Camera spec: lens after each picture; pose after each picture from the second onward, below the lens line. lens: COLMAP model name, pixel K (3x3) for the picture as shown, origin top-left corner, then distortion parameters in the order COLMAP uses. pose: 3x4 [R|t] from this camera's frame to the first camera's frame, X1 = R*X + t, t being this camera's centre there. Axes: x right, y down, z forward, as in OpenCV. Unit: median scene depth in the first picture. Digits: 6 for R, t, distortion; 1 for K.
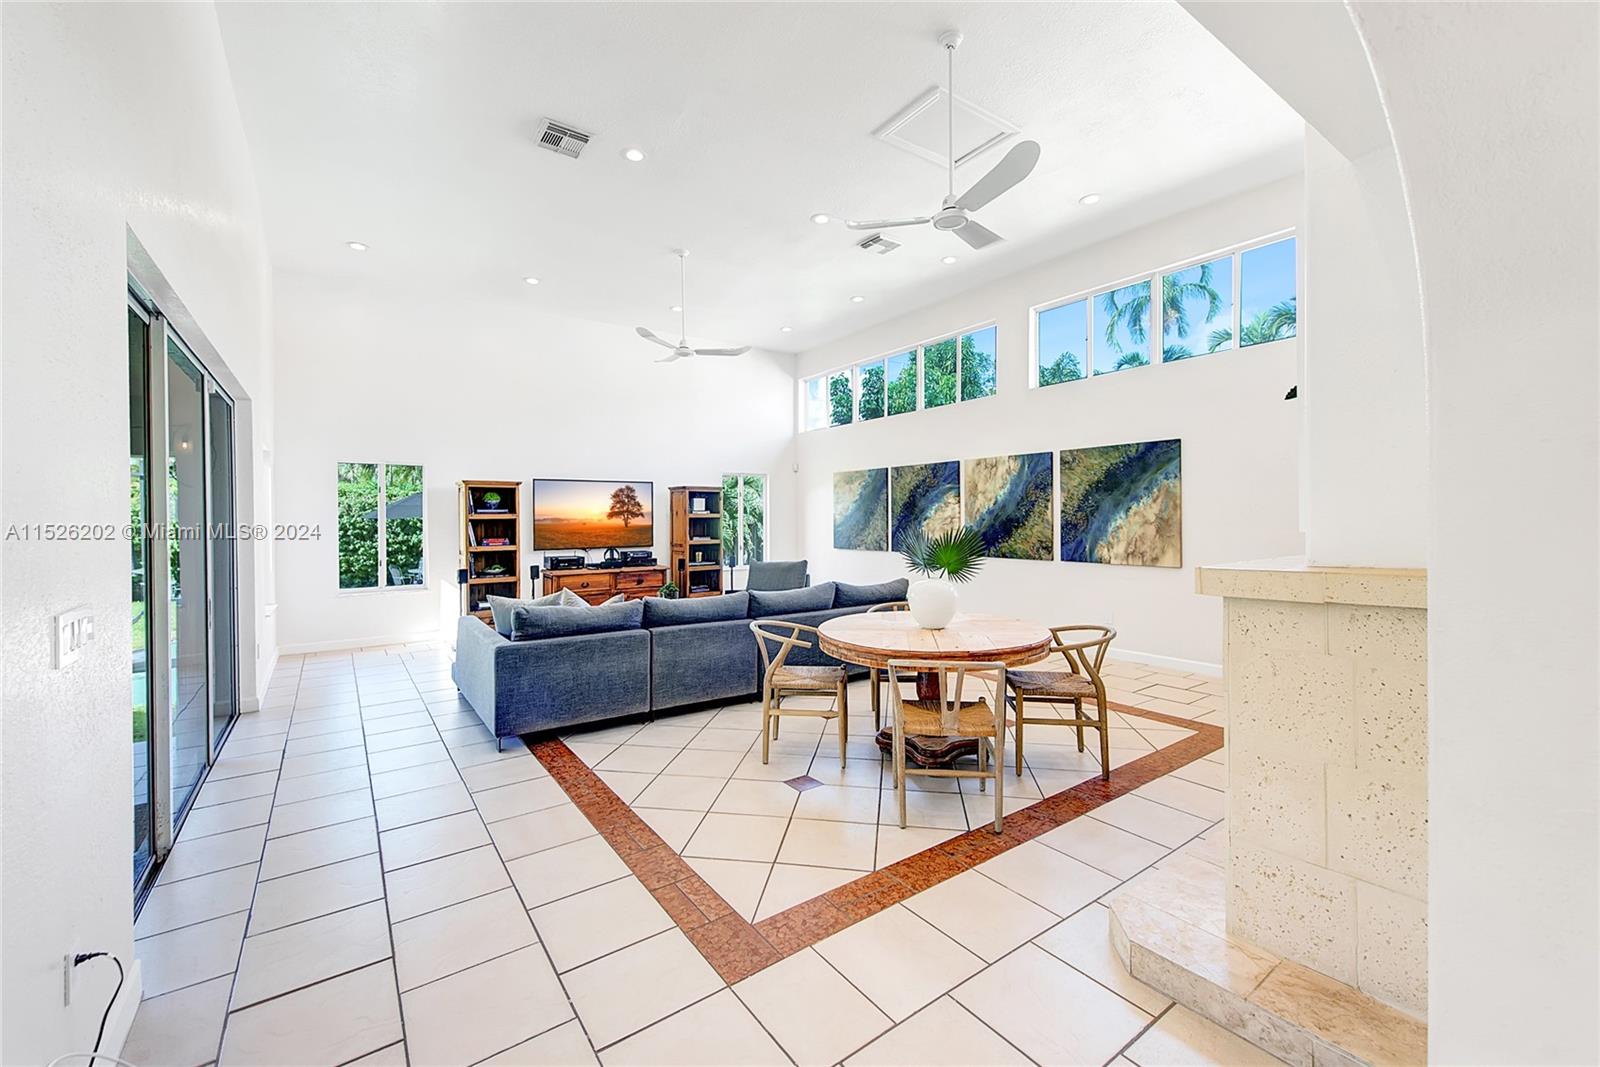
lens RADIAL K [[661.3, 0, 800.6], [0, 661.3, 526.5], [0, 0, 1]] dist [0.008001, -0.000441]
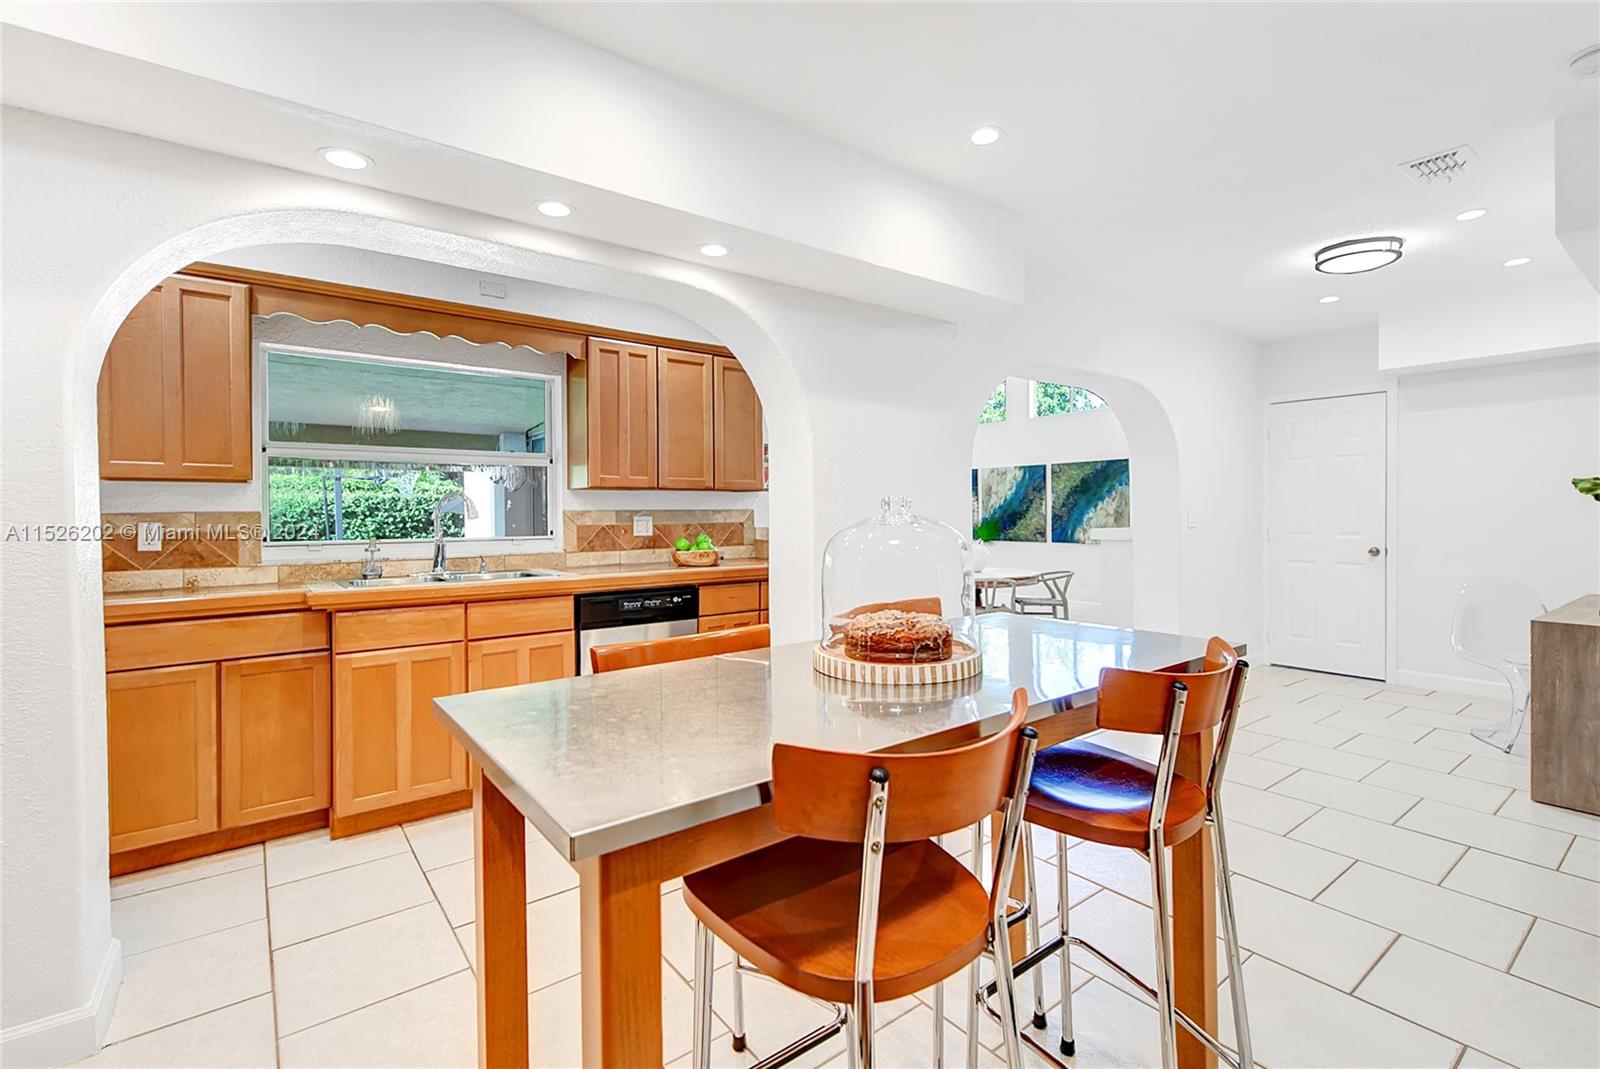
lens RADIAL K [[735.0, 0, 802.5], [0, 735.0, 526.0], [0, 0, 1]] dist [0.011309, -0.000341]
pose [[0.999493, 0.001534, 0.031803, -0.187440], [-0.001661, 0.999991, 0.003974, 0.012444], [-0.031796, -0.004024, 0.999486, -0.553230]]
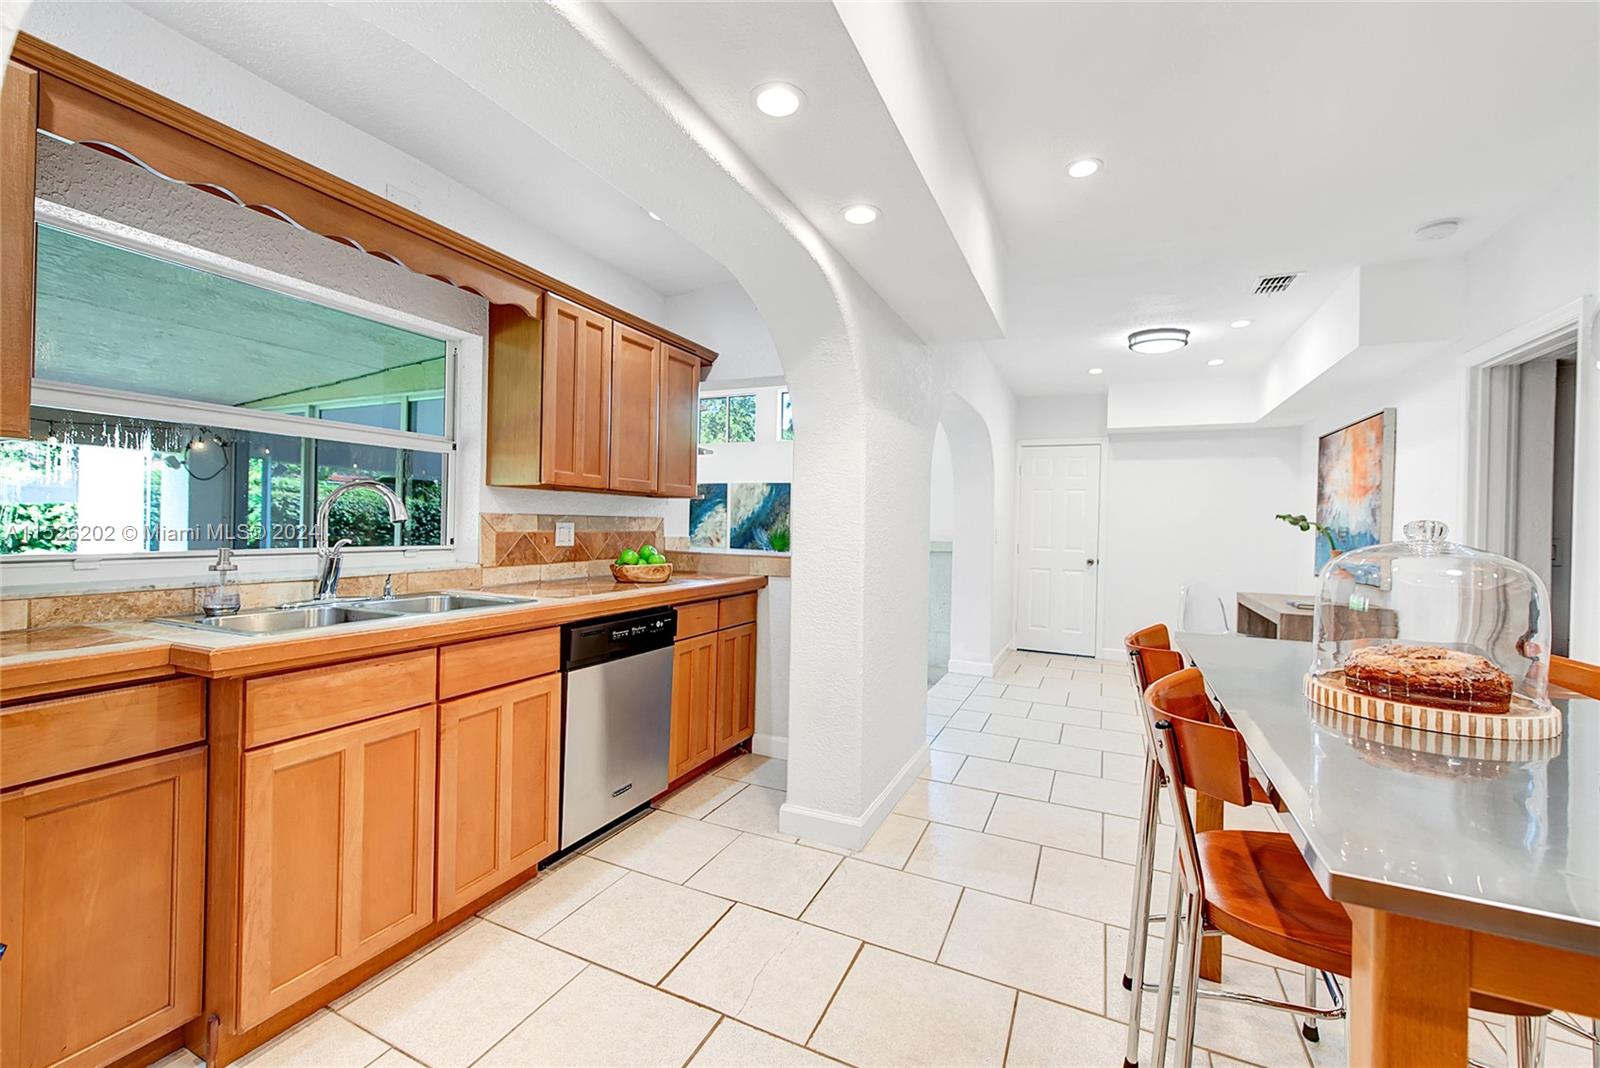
lens RADIAL K [[661.3, 0, 799.0], [0, 661.3, 528.2], [0, 0, 1]] dist [0.008001, -0.000441]
pose [[0.873003, 0.024175, 0.487116, -0.383469], [-0.022339, 0.999705, -0.009578, 0.011725], [-0.487204, -0.002521, 0.873285, -0.409754]]
